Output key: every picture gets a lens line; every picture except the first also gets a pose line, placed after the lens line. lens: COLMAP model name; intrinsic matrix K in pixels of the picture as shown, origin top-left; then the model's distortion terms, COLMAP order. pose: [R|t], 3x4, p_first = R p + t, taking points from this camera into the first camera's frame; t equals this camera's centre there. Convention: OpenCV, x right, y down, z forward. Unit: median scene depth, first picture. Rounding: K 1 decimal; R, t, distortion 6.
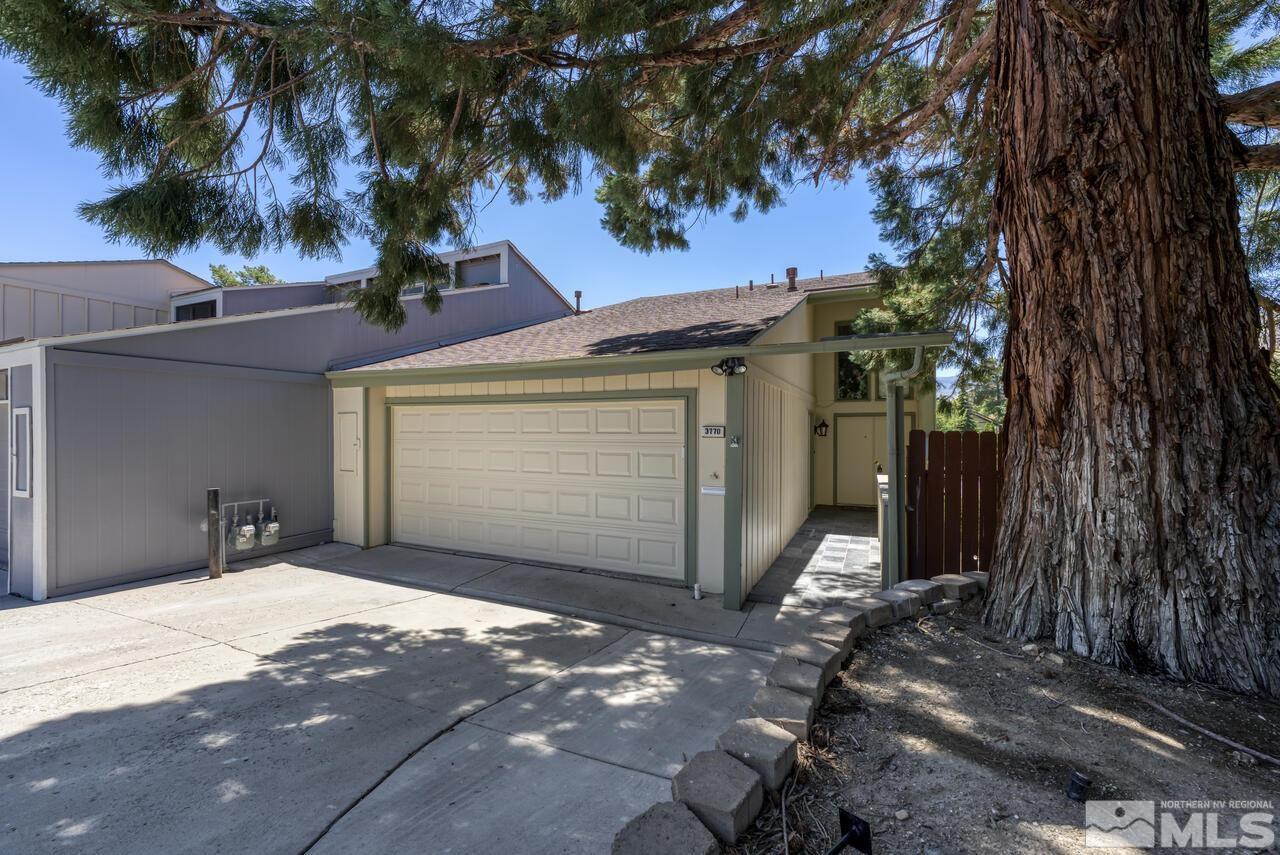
lens RADIAL K [[557.1, 0, 635.1], [0, 557.1, 424.5], [0, 0, 1]] dist [-0.000244, -0.000028]
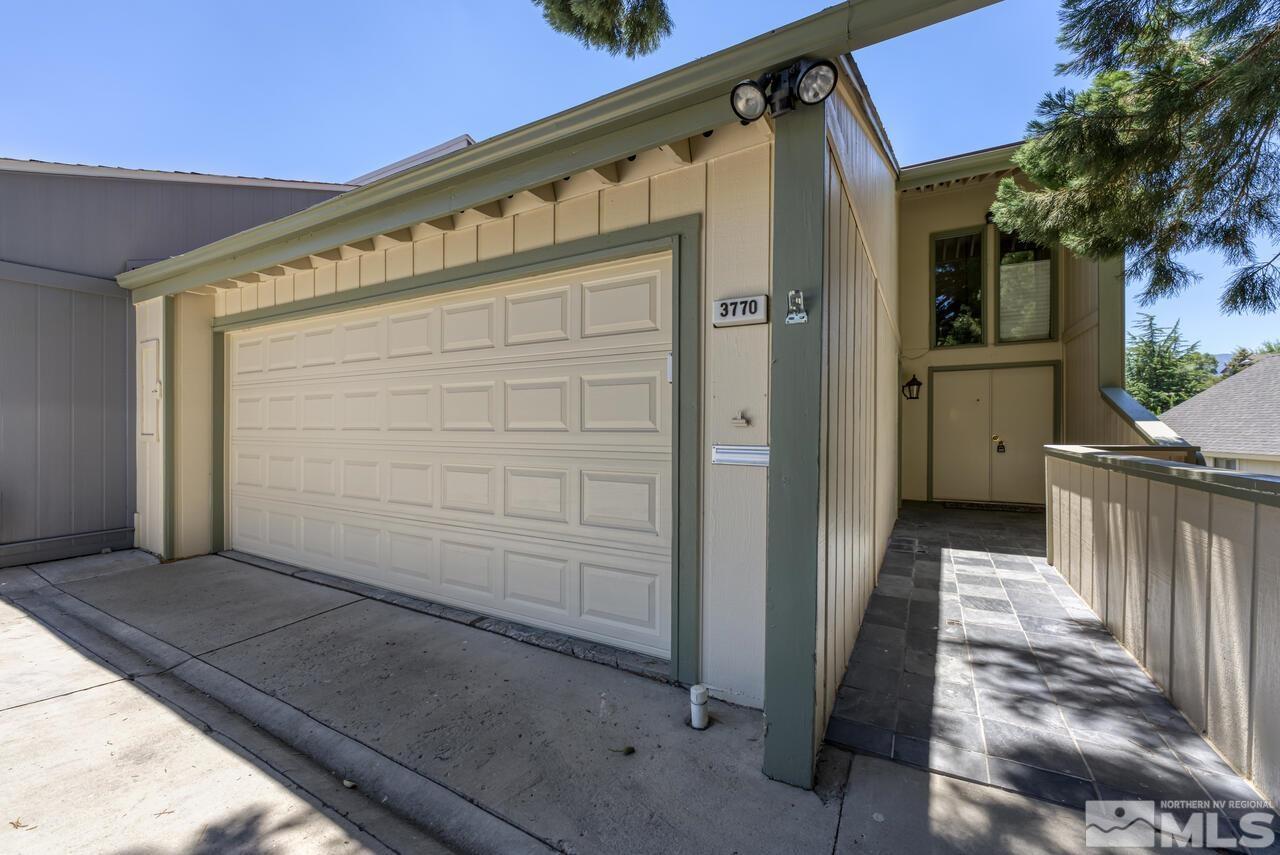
lens RADIAL K [[513.6, 0, 642.5], [0, 513.6, 431.0], [0, 0, 1]] dist [-0.001051, 0.000158]
pose [[0.997255, 0.002497, -0.074000, 0.087126], [-0.001910, 0.999966, 0.008006, 0.087554], [0.074017, -0.007843, 0.997226, 0.555624]]
